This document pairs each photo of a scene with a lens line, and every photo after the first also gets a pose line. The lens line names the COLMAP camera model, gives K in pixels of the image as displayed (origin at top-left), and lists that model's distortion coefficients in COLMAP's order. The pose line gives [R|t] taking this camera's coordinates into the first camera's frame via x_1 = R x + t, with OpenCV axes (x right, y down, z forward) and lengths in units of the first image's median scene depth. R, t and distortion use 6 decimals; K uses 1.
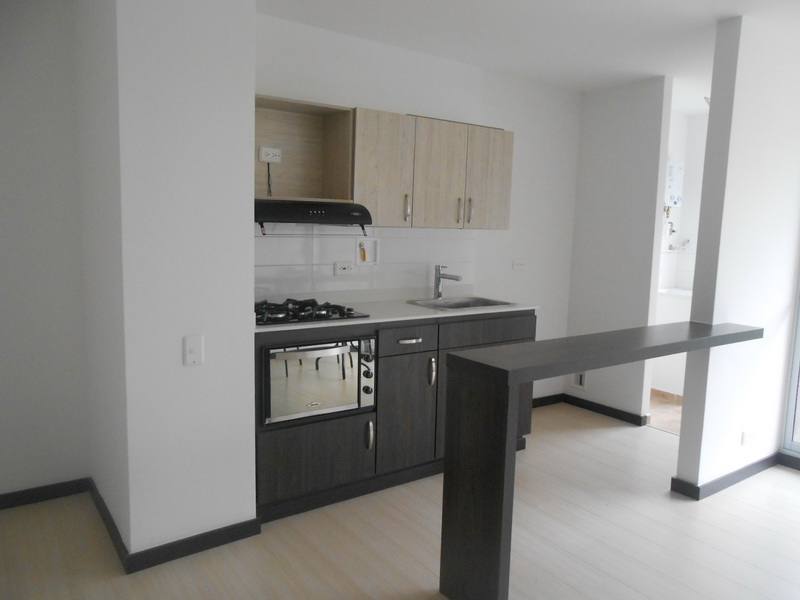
lens RADIAL K [[619.0, 0, 398.2], [0, 619.0, 299.4], [0, 0, 1]] dist [-0.041373, 0.048126]
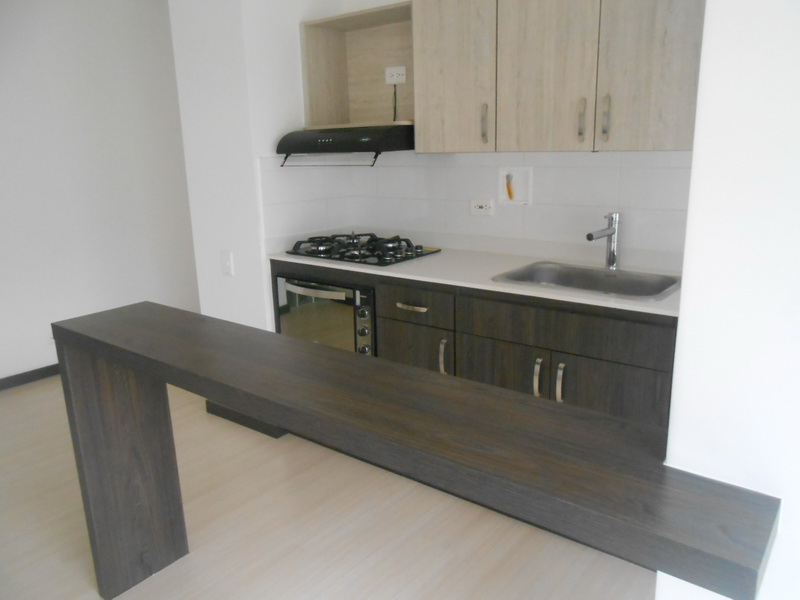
lens RADIAL K [[619.0, 0, 402.1], [0, 619.0, 296.4], [0, 0, 1]] dist [-0.041373, 0.048126]
pose [[0.272205, 0.195828, -0.942102, 0.703087], [-0.084360, 0.980159, 0.179364, -0.077753], [0.958534, 0.030652, 0.283325, 0.750535]]
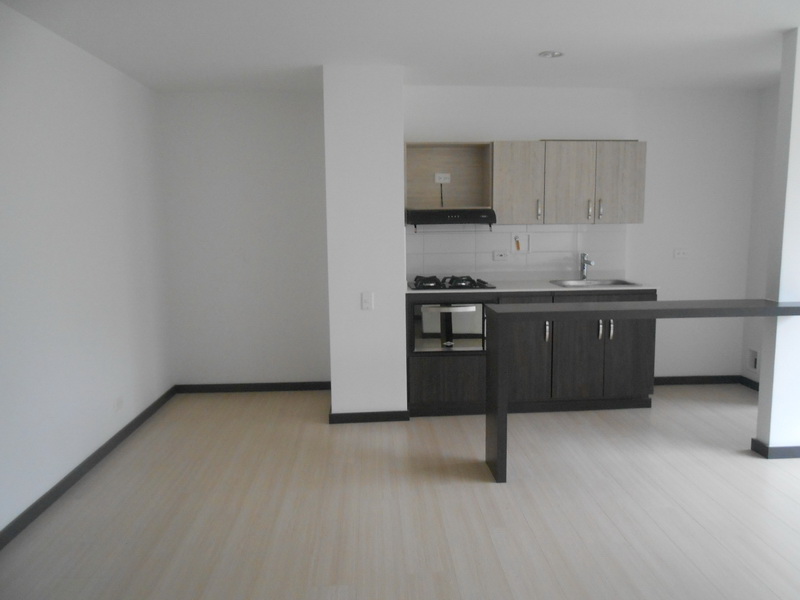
lens RADIAL K [[619.0, 0, 400.4], [0, 619.0, 293.7], [0, 0, 1]] dist [-0.041373, 0.048126]
pose [[0.845449, 0.025991, -0.533423, 0.499617], [-0.030840, 0.999524, -0.000179, 0.045566], [0.533165, 0.016602, 0.845848, -0.302251]]
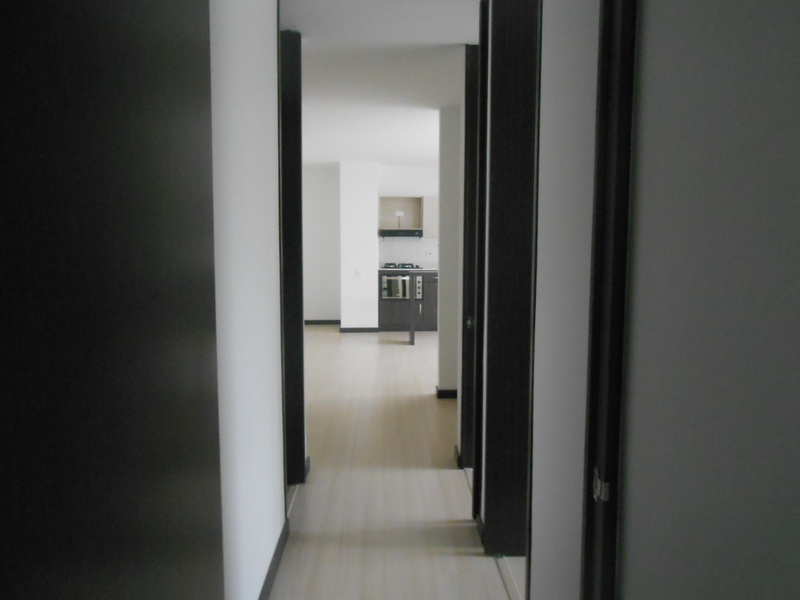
lens RADIAL K [[619.0, 0, 401.2], [0, 619.0, 298.9], [0, 0, 1]] dist [-0.041373, 0.048126]
pose [[0.826749, 0.026447, -0.561949, 1.428291], [-0.046926, 0.998655, -0.022038, 0.227200], [0.560610, 0.044590, 0.826878, -1.374614]]
